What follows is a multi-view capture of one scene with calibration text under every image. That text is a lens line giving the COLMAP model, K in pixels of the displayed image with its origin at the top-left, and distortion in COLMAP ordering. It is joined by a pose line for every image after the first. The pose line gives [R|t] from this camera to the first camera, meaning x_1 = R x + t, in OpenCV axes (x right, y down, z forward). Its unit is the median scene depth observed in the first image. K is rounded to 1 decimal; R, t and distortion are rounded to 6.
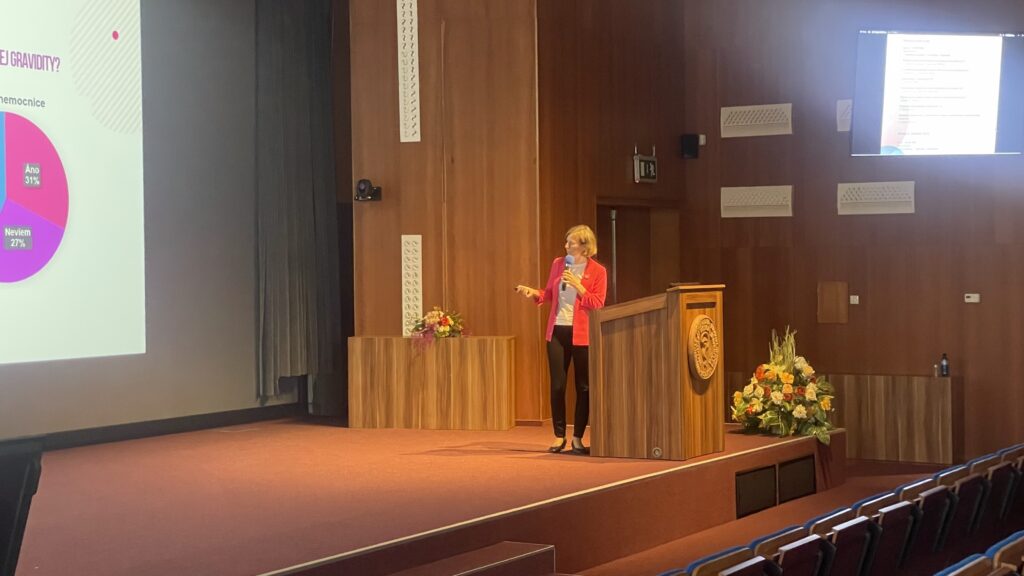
lens RADIAL K [[1639.5, 0, 488.1], [0, 1639.5, 258.7], [0, 0, 1]] dist [0.159927, 0.000000]
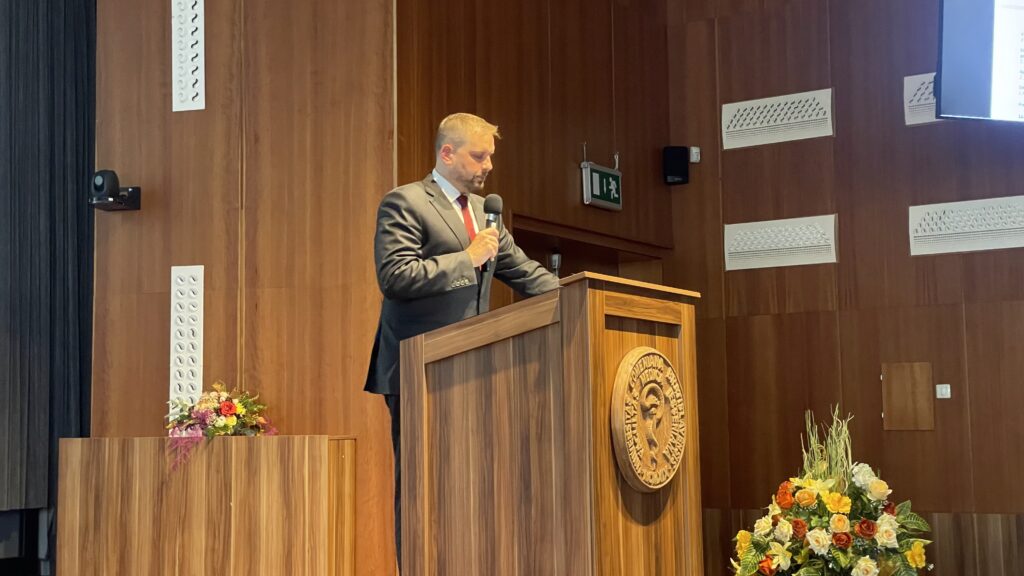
lens RADIAL K [[1455.9, 0, 485.8], [0, 1455.9, 278.4], [0, 0, 1]] dist [0.127734, 0.000000]
pose [[0.998795, -0.006472, -0.048648, 0.087586], [0.000952, 0.993637, -0.112629, 0.050382], [0.049068, 0.112447, 0.992445, 0.493521]]
